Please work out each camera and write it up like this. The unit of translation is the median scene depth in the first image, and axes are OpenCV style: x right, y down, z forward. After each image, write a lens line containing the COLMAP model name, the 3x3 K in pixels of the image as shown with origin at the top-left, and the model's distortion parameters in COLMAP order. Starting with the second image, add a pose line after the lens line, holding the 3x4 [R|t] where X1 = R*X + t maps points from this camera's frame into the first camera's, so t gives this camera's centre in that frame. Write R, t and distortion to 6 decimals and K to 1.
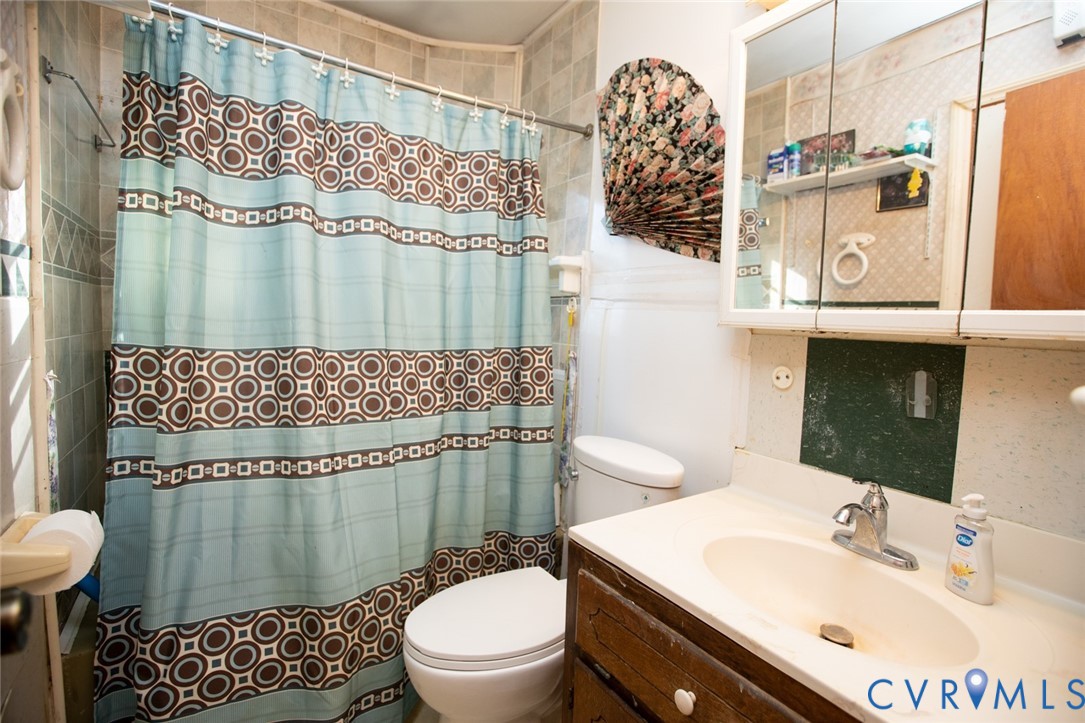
lens RADIAL K [[496.6, 0, 541.4], [0, 496.6, 355.2], [0, 0, 1]] dist [-0.045677, 0.015021]
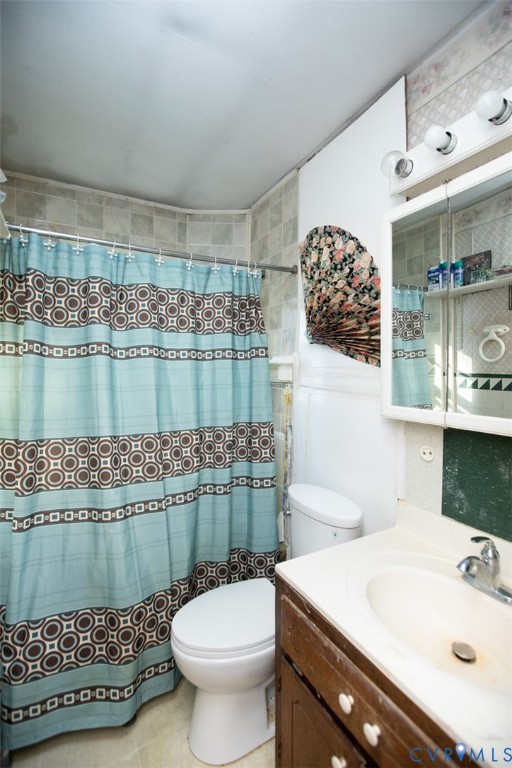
lens RADIAL K [[351.5, 0, 251.7], [0, 351.5, 381.5], [0, 0, 1]] dist [-0.045677, 0.015021]
pose [[0.995263, -0.032255, -0.091708, 0.072514], [0.028762, 0.998819, -0.039156, -0.118228], [0.092863, 0.036333, 0.995016, -0.045396]]
